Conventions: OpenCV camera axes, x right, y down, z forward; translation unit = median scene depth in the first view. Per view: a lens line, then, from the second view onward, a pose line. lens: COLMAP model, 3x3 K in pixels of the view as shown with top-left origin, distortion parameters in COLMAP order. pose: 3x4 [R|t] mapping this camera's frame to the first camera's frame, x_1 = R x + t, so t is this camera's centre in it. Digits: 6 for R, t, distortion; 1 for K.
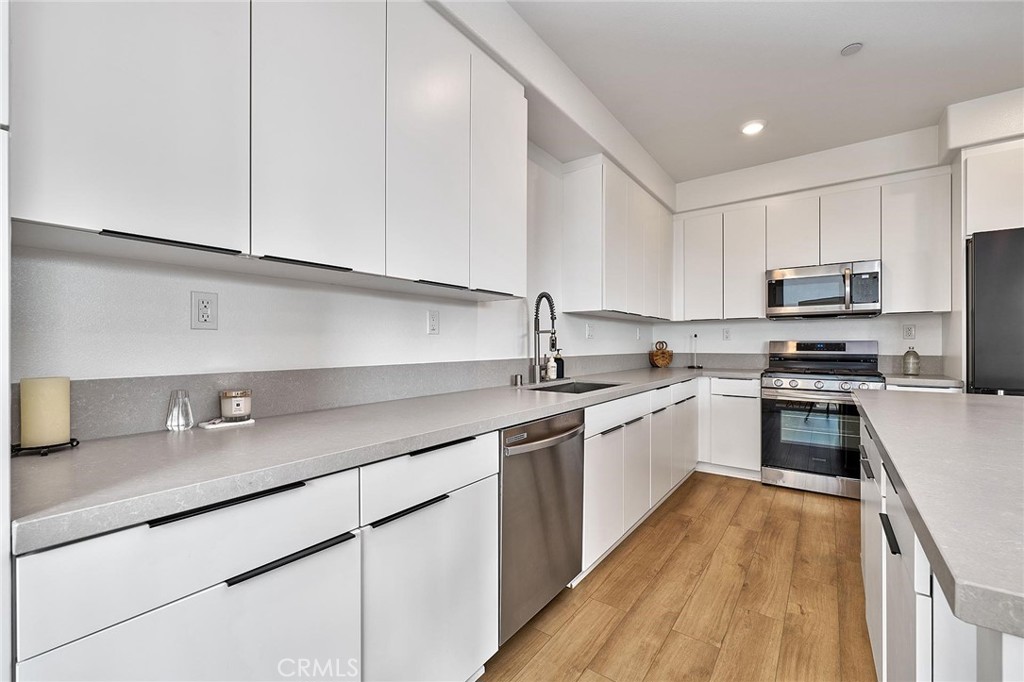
lens RADIAL K [[420.6, 0, 514.4], [0, 420.6, 345.2], [0, 0, 1]] dist [0.000101, -0.000426]
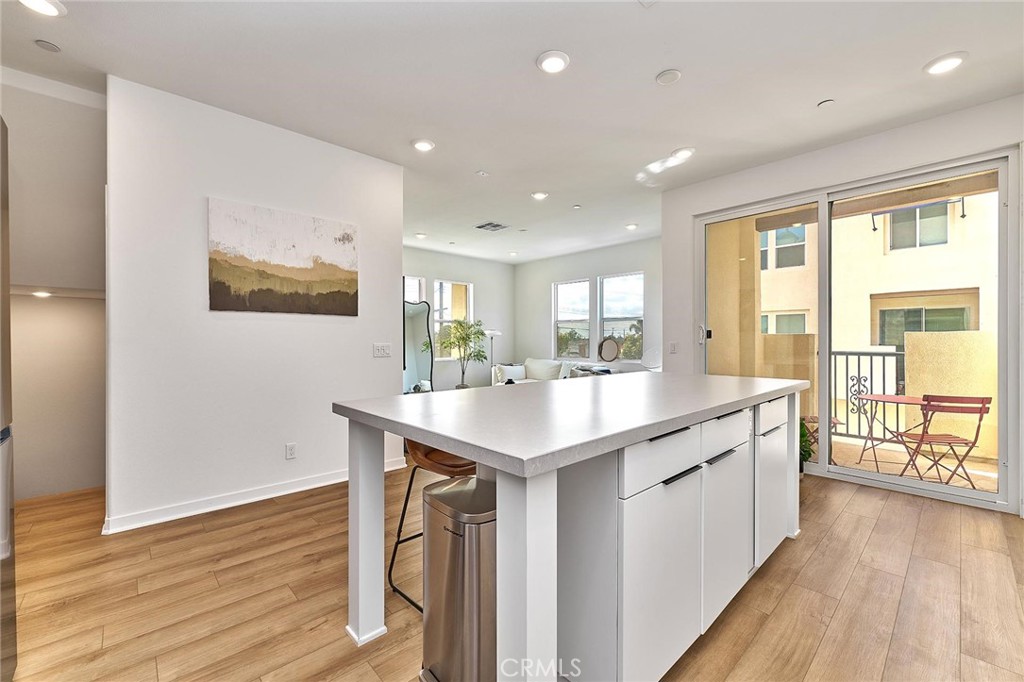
lens RADIAL K [[420.6, 0, 511.1], [0, 420.6, 344.9], [0, 0, 1]] dist [0.000101, -0.000426]
pose [[-0.984286, 0.000074, 0.176584, 0.588795], [0.002004, 0.999940, 0.010752, -0.000397], [-0.176573, 0.010937, -0.984227, 1.069735]]
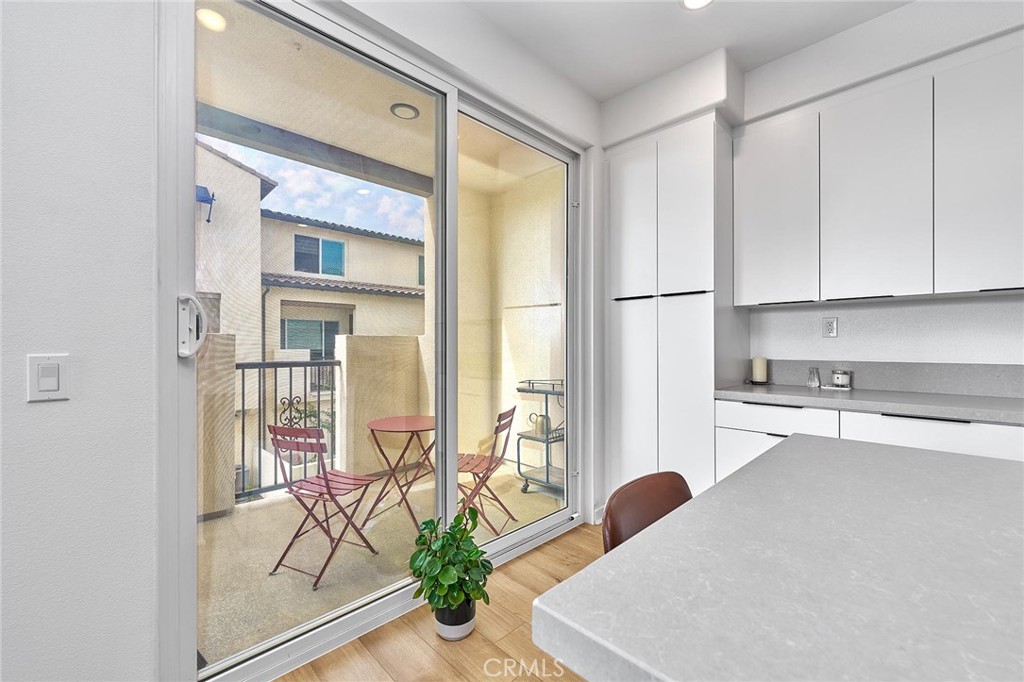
lens RADIAL K [[420.6, 0, 510.1], [0, 420.6, 342.7], [0, 0, 1]] dist [0.000101, -0.000426]
pose [[-0.152409, -0.004537, -0.988307, 0.579824], [-0.001720, 0.999989, -0.004325, -0.000694], [0.988316, 0.001040, -0.152415, -0.055942]]
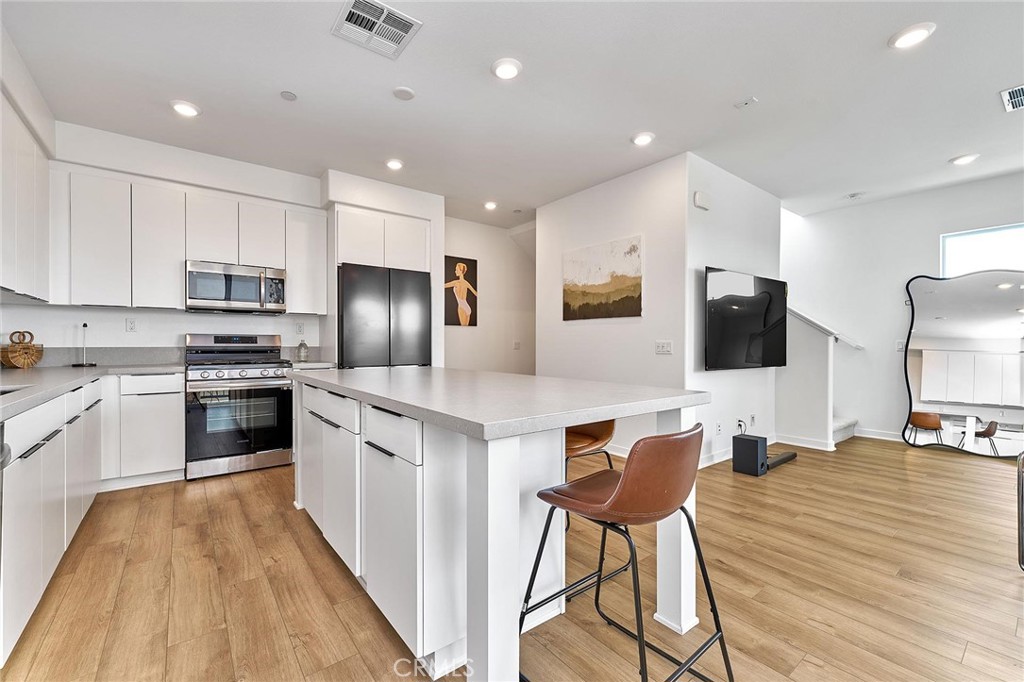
lens RADIAL K [[420.6, 0, 504.6], [0, 420.6, 348.6], [0, 0, 1]] dist [0.000101, -0.000426]
pose [[0.275565, -0.011211, 0.961217, -0.159178], [0.000201, 0.999933, 0.011605, 0.017346], [-0.961282, -0.003005, 0.275549, 0.037986]]
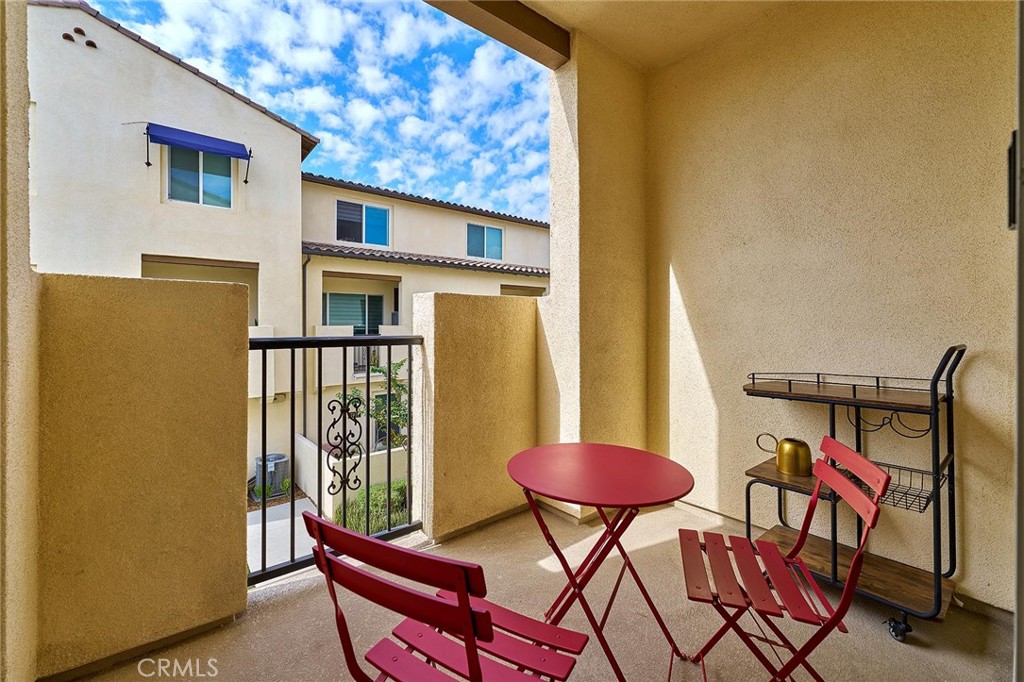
lens RADIAL K [[420.6, 0, 507.2], [0, 420.6, 322.6], [0, 0, 1]] dist [0.000101, -0.000426]
pose [[-0.233965, -0.001760, -0.972244, 0.106814], [-0.004044, 0.999991, -0.000837, 0.024394], [0.972237, 0.003736, -0.233970, -0.429291]]
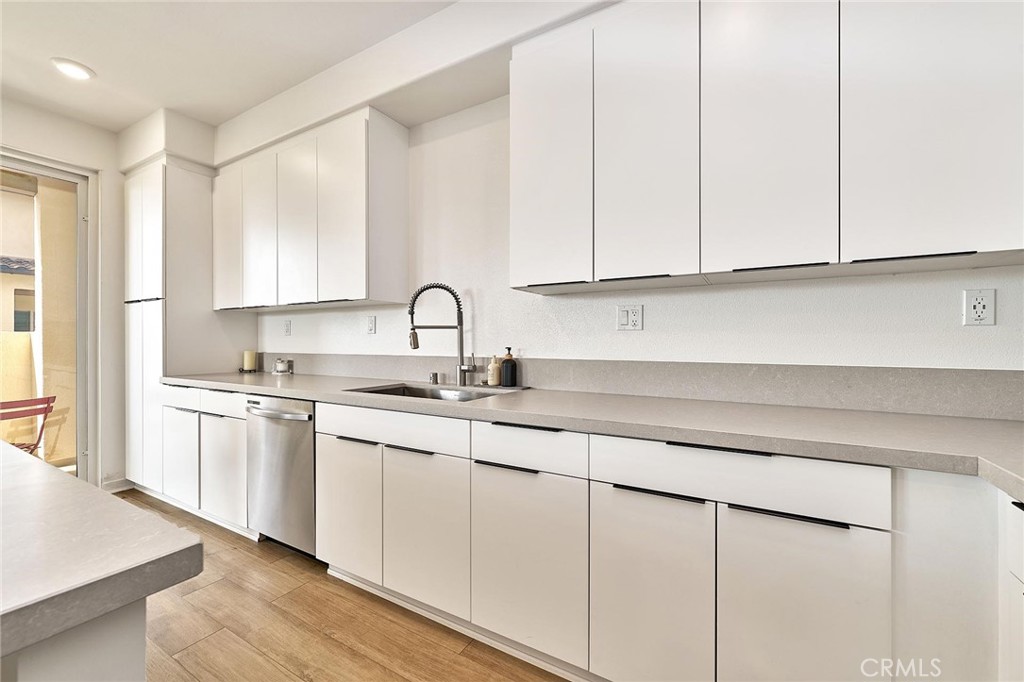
lens RADIAL K [[420.6, 0, 515.0], [0, 420.6, 340.3], [0, 0, 1]] dist [0.000101, -0.000426]
pose [[0.107759, -0.002485, -0.994174, 0.820134], [-0.002994, 0.999992, -0.002824, -0.001300], [0.994173, 0.003280, 0.107750, 0.896697]]
